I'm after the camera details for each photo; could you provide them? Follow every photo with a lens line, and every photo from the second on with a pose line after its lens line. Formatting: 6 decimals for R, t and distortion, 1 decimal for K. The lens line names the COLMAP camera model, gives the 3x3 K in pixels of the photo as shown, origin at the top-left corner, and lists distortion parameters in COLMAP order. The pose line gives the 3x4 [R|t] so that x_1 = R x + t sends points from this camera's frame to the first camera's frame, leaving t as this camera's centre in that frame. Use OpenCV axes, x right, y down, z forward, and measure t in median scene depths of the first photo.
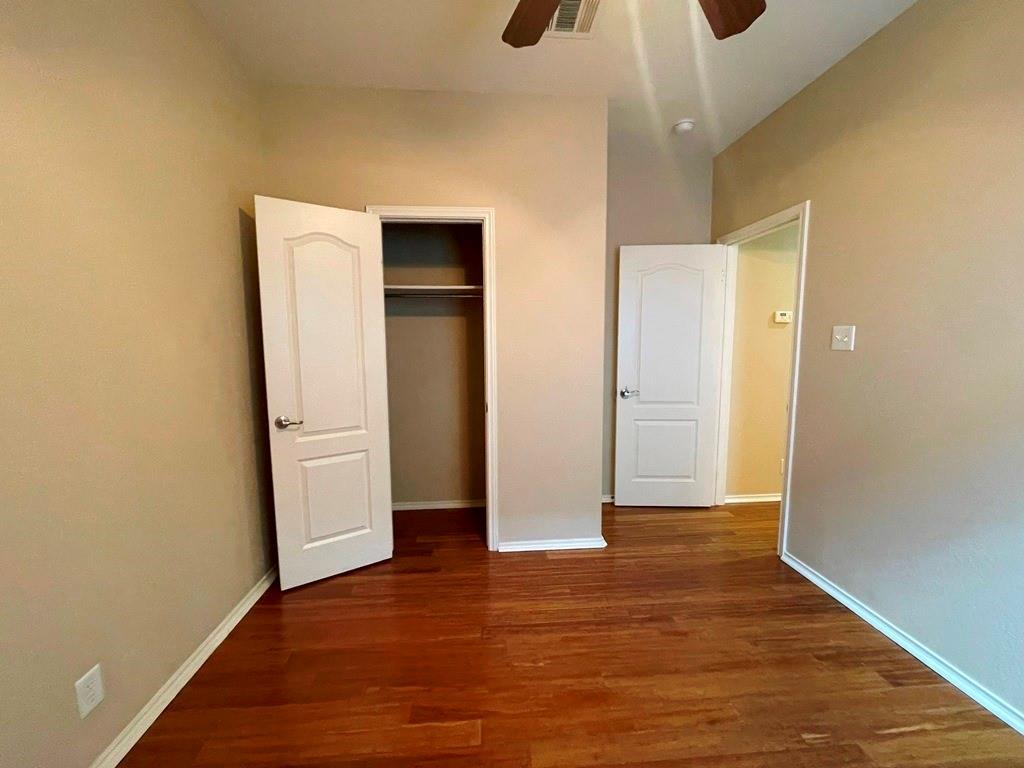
lens RADIAL K [[417.4, 0, 512.0], [0, 417.4, 384.0], [0, 0, 1]] dist [0.001433, 0.000673]
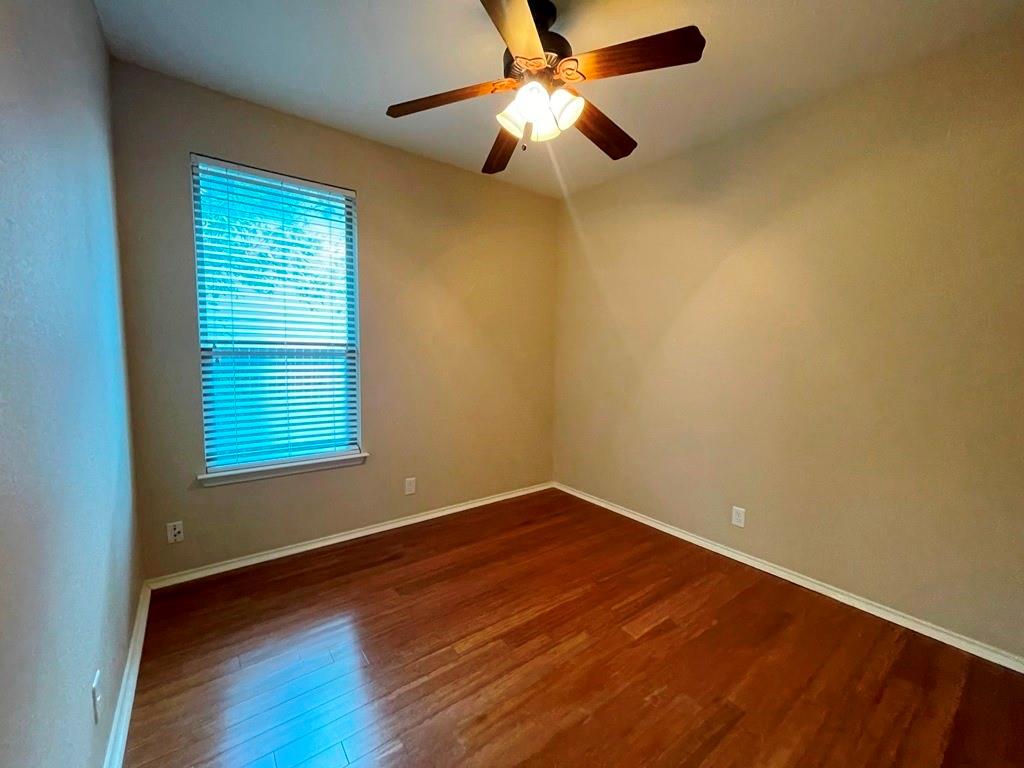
lens RADIAL K [[415.0, 0, 512.8], [0, 415.0, 384.4], [0, 0, 1]] dist [0.000668, 0.000658]
pose [[-0.844546, 0.037168, -0.534191, 0.559129], [-0.064214, 0.983360, 0.169942, -0.112513], [0.531619, 0.177827, -0.828106, 1.046636]]
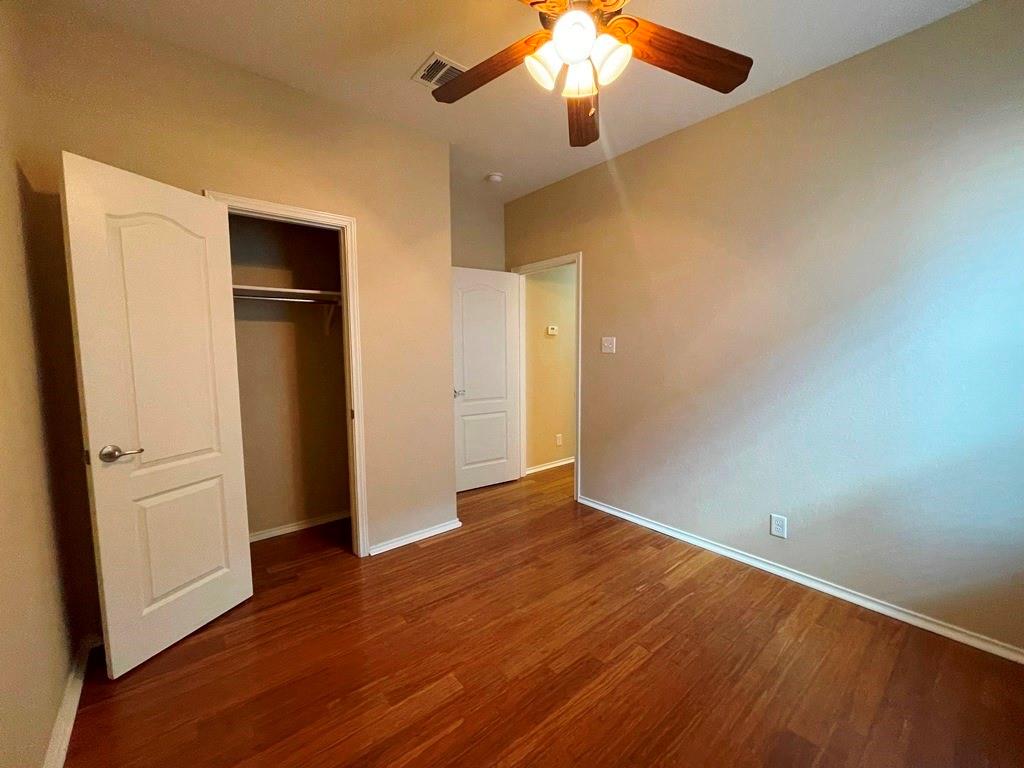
lens RADIAL K [[415.0, 0, 512.8], [0, 415.0, 384.4], [0, 0, 1]] dist [0.000668, 0.000658]
pose [[0.818547, -0.051900, 0.572090, -0.332013], [0.064134, 0.997941, -0.001229, 0.011661], [-0.570848, 0.037696, 0.820190, -0.040908]]
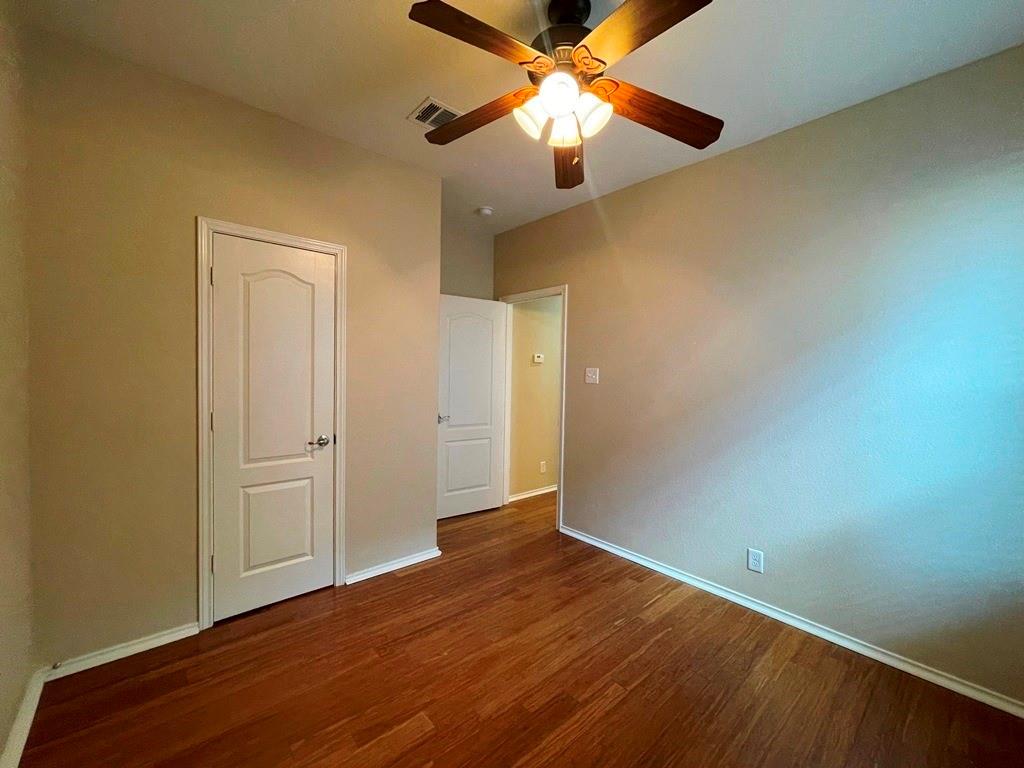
lens RADIAL K [[415.0, 0, 512.8], [0, 415.0, 384.4], [0, 0, 1]] dist [0.000668, 0.000658]
pose [[0.802014, 0.002074, 0.597302, -0.331275], [0.038800, 0.997701, -0.055563, -0.002345], [-0.596044, 0.067737, 0.800090, -0.058859]]
